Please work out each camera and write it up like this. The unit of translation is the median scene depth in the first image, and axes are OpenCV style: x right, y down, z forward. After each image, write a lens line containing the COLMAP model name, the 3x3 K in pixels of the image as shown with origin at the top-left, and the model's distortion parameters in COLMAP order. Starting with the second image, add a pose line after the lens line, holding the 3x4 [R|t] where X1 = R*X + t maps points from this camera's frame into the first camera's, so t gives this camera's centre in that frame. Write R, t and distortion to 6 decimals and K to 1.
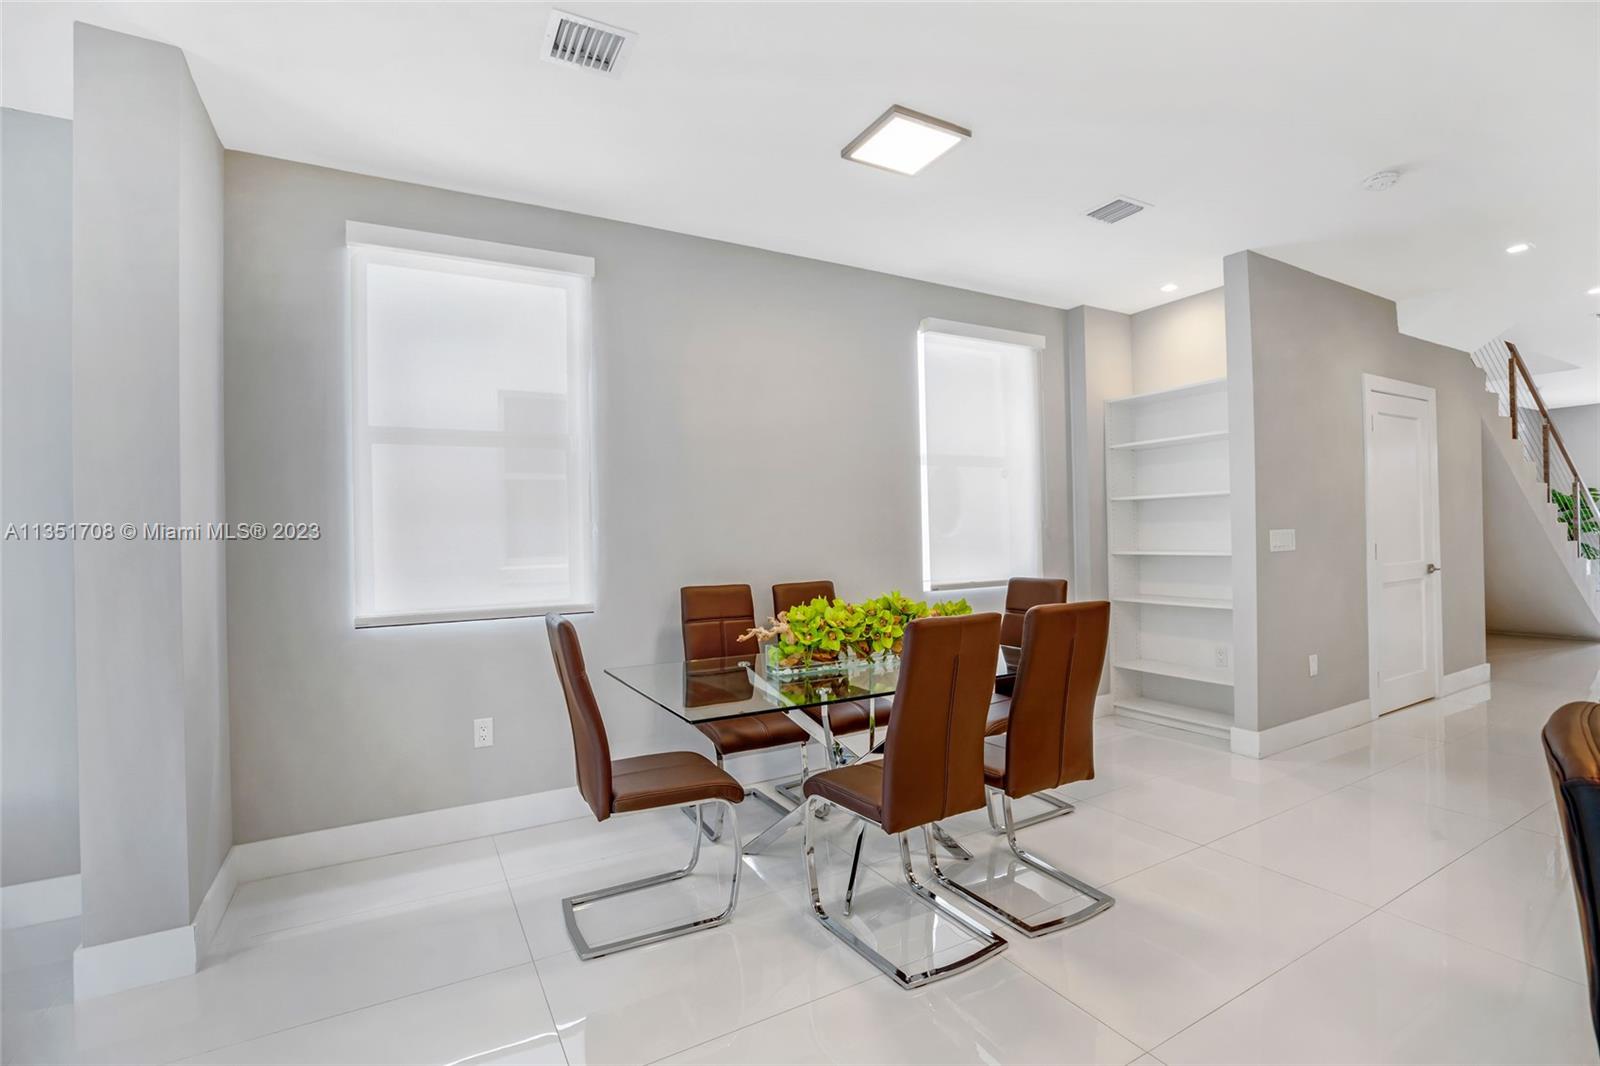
lens RADIAL K [[742.8, 0, 796.7], [0, 742.8, 528.0], [0, 0, 1]] dist [-0.039947, 0.008306]
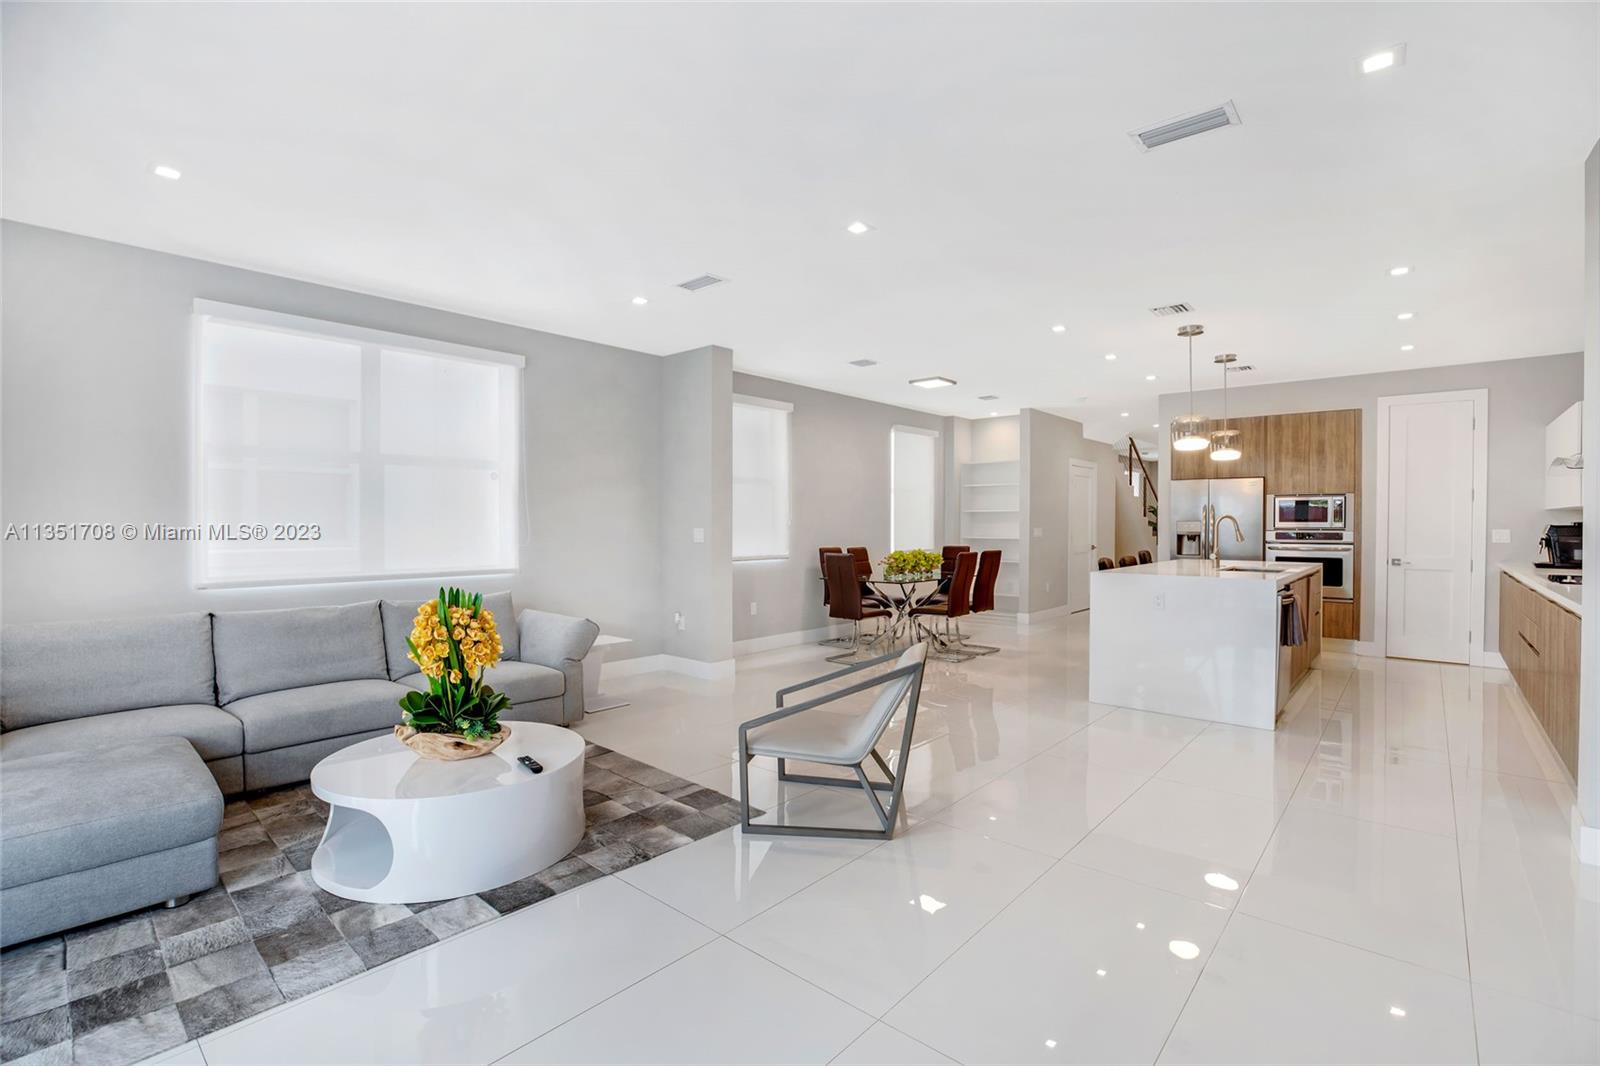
lens RADIAL K [[742.8, 0, 801.9], [0, 742.8, 532.9], [0, 0, 1]] dist [-0.039947, 0.008306]
pose [[0.945110, 0.013909, 0.326457, -0.735849], [-0.020866, 0.999623, 0.017819, -0.007603], [-0.326086, -0.023653, 0.945044, -0.884312]]
